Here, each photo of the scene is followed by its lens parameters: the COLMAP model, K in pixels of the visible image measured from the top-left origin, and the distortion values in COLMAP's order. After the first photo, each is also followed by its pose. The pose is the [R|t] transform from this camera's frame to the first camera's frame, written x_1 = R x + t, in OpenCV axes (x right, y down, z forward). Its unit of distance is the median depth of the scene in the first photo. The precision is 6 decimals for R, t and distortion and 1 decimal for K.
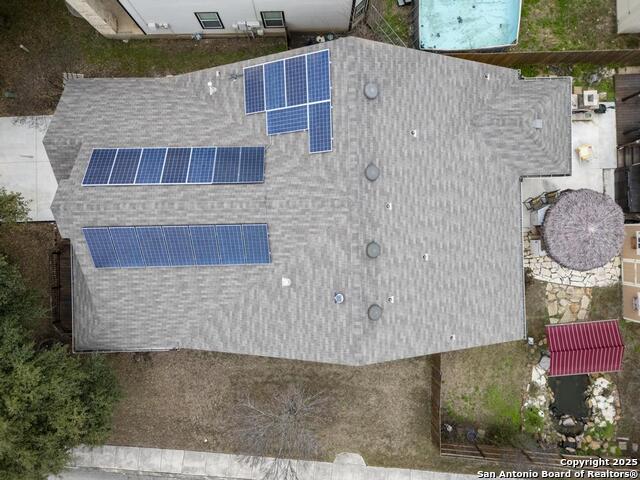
lens RADIAL K [[468.9, 0, 320.0], [0, 468.9, 240.0], [0, 0, 1]] dist [0.067299, -0.054213]
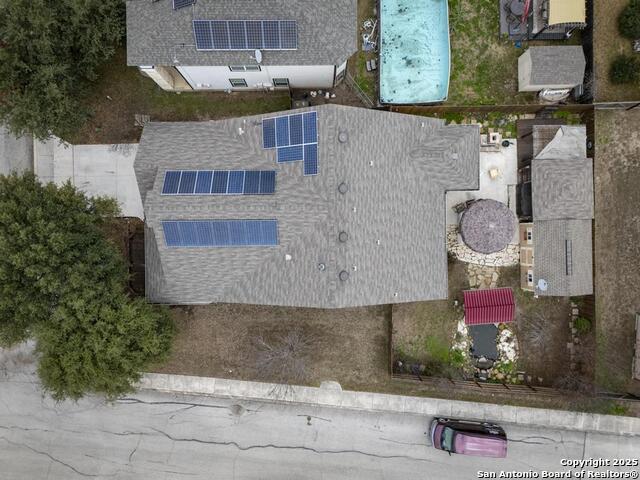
lens RADIAL K [[468.9, 0, 320.0], [0, 468.9, 240.0], [0, 0, 1]] dist [0.067299, -0.054213]
pose [[0.999944, 0.010274, 0.002427, 0.025637], [-0.010273, 0.999947, -0.000236, 0.028147], [-0.002430, 0.000211, 0.999997, -0.503190]]
